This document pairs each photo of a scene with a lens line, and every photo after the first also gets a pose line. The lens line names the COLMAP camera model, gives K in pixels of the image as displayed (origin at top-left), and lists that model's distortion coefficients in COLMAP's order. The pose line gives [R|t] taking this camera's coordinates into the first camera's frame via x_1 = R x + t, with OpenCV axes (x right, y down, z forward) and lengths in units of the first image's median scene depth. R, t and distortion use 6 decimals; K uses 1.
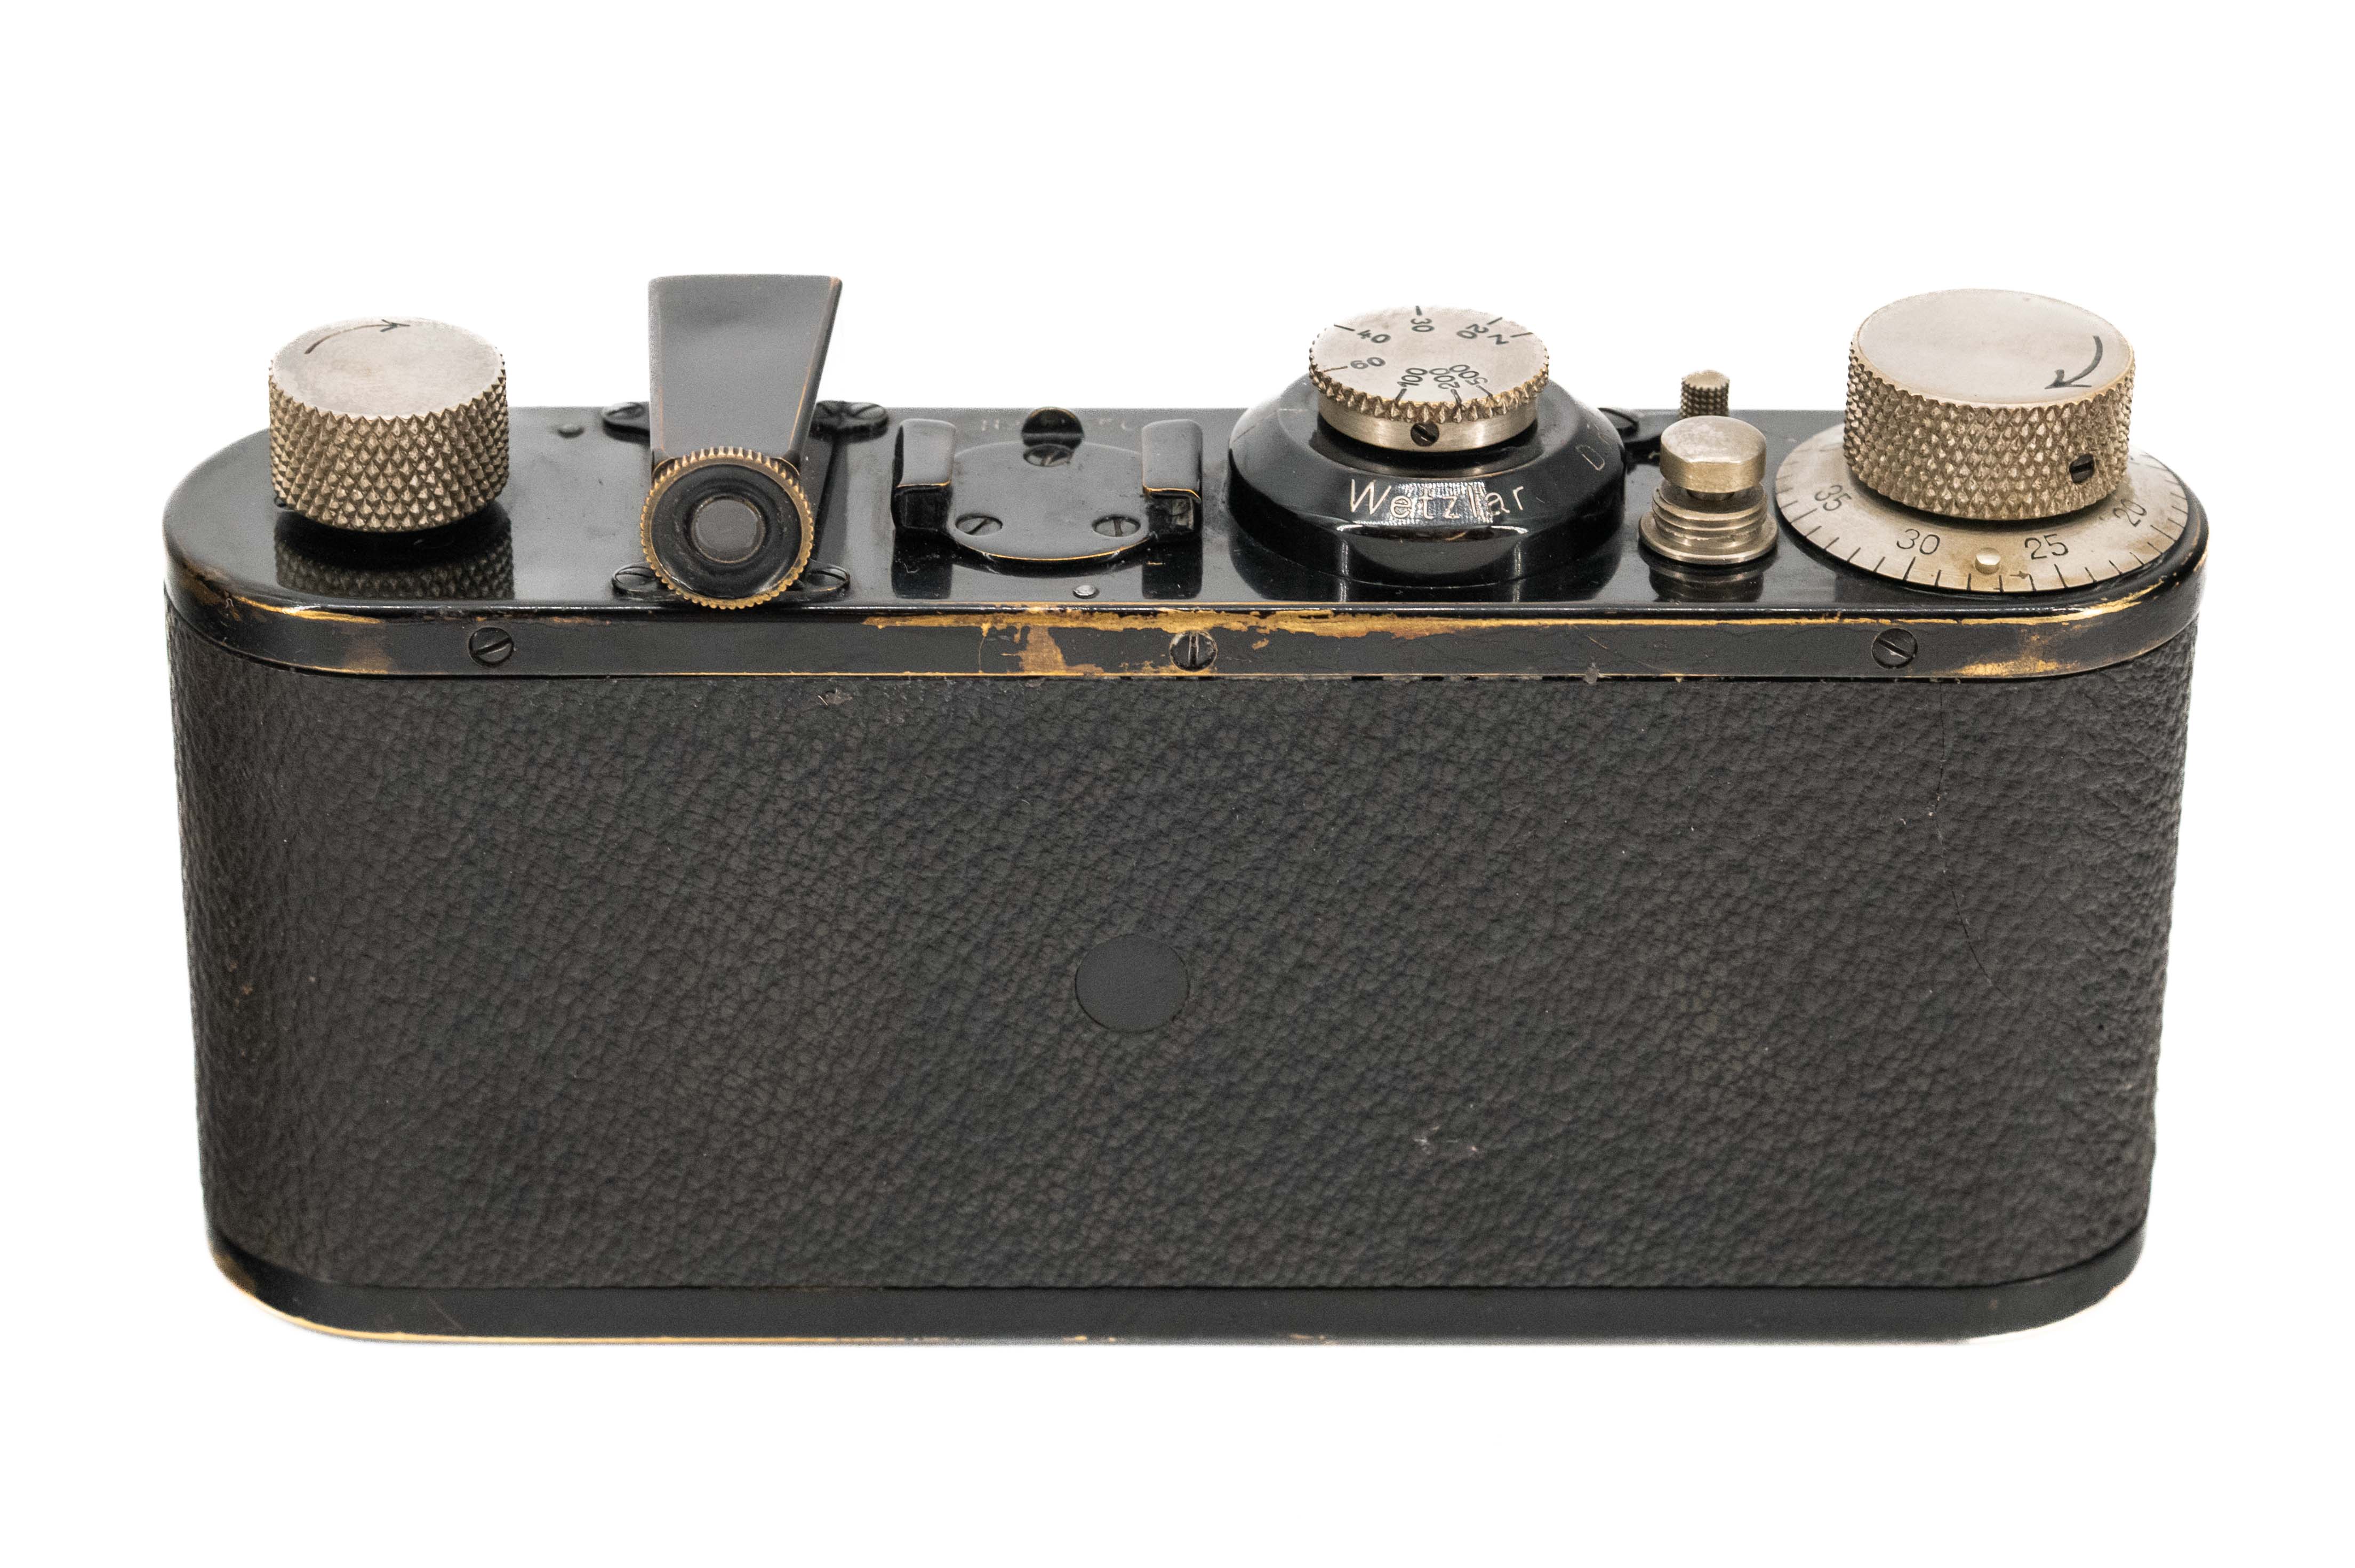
lens RADIAL K [[6855.2, 0, 1172.5], [0, 6855.2, 780.3], [0, 0, 1]] dist [-0.051767, 0.000000]
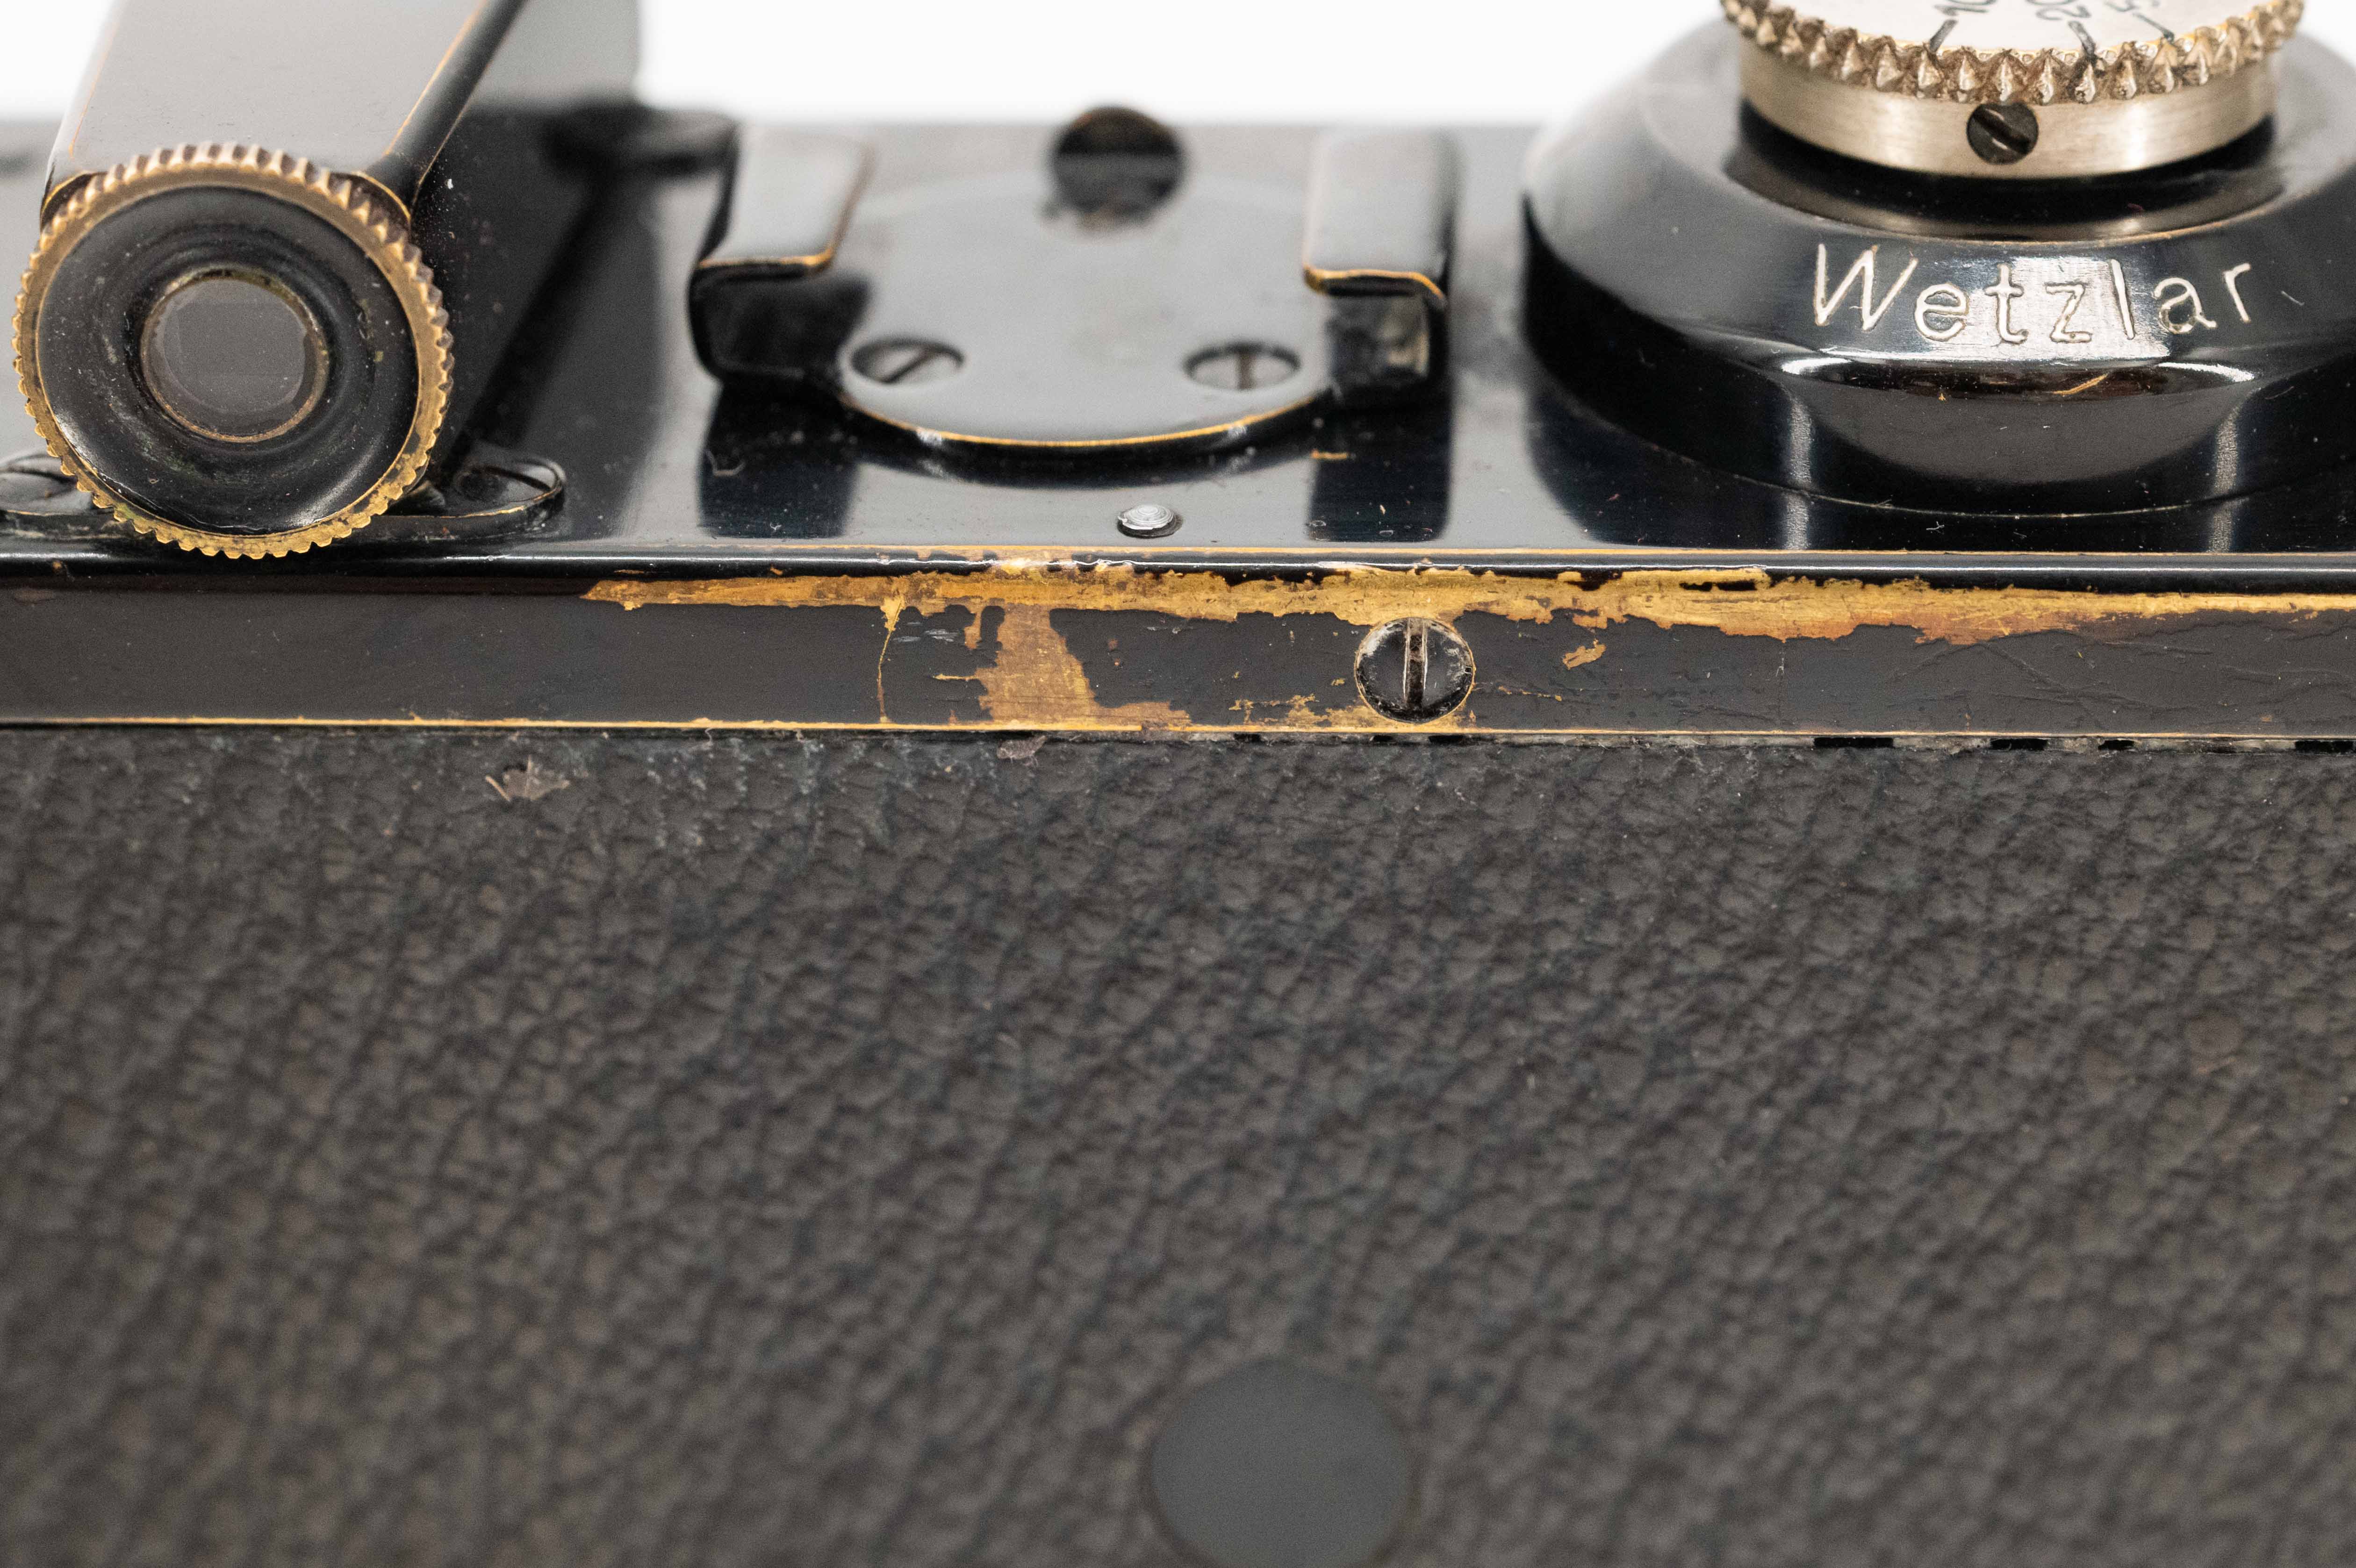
lens RADIAL K [[6857.1, 0, 1195.0], [0, 6857.1, 788.4], [0, 0, 1]] dist [-0.051767, 0.000000]
pose [[0.997752, 0.006566, -0.066690, 0.016648], [-0.007120, 0.999942, -0.008073, -0.008662], [0.066633, 0.008530, 0.997741, 0.595439]]
